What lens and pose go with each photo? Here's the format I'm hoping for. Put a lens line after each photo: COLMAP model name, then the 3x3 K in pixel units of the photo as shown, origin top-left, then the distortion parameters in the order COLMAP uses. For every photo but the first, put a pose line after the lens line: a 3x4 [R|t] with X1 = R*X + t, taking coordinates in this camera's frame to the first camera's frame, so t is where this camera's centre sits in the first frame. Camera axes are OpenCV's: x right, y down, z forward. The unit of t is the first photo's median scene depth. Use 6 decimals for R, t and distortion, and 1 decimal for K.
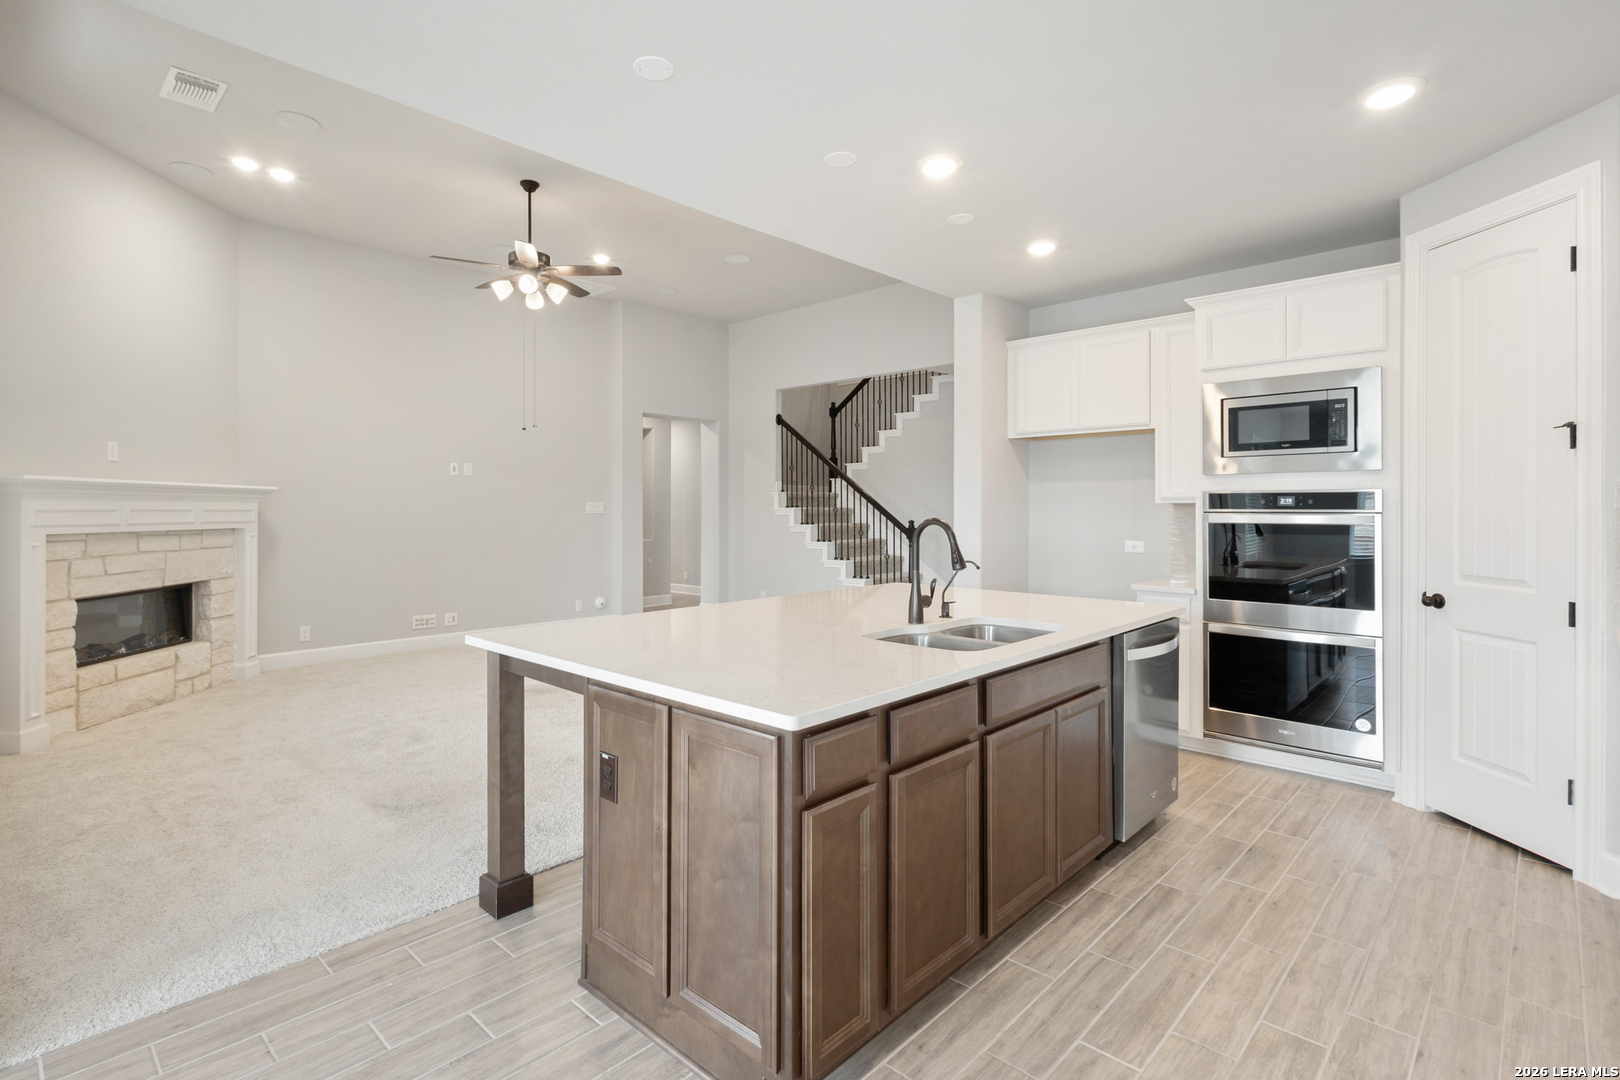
lens RADIAL K [[773.0, 0, 792.1], [0, 773.0, 507.6], [0, 0, 1]] dist [0.009512, -0.000995]
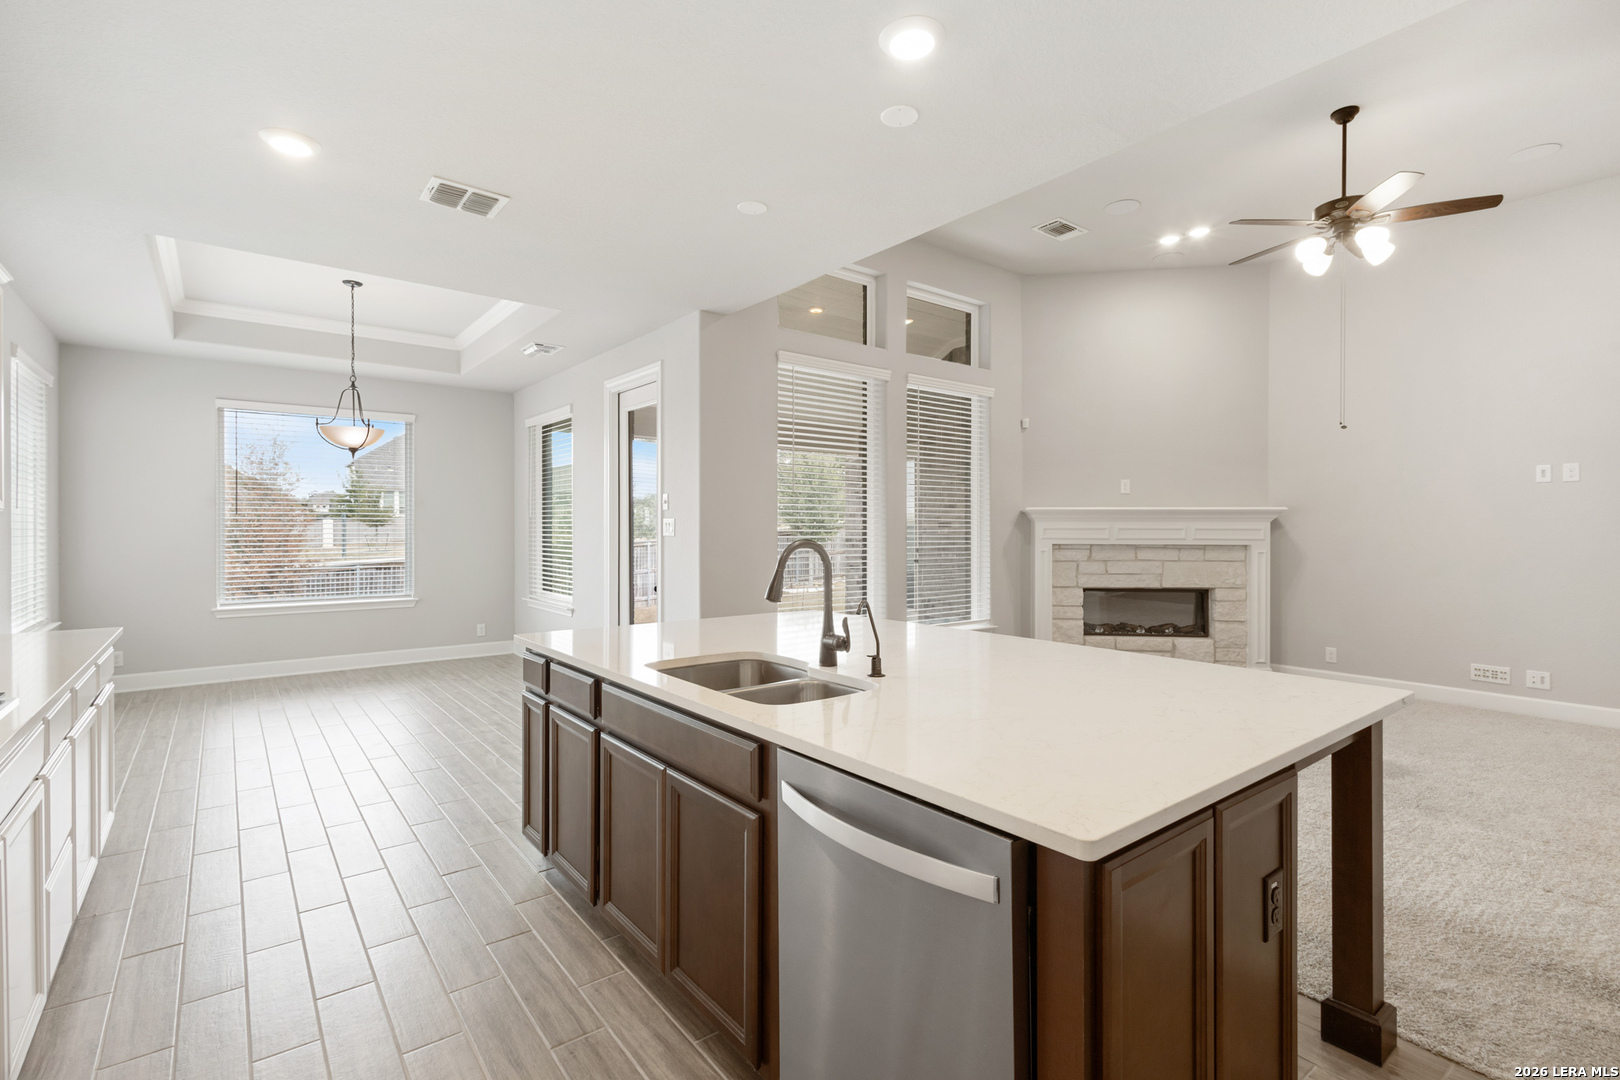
lens RADIAL K [[773.0, 0, 810.0], [0, 773.0, 530.6], [0, 0, 1]] dist [0.009512, -0.000995]
pose [[-0.153613, 0.004521, -0.988121, 0.618644], [0.000336, 0.999990, 0.004523, 0.000283], [0.988131, 0.000363, -0.153613, 0.694338]]
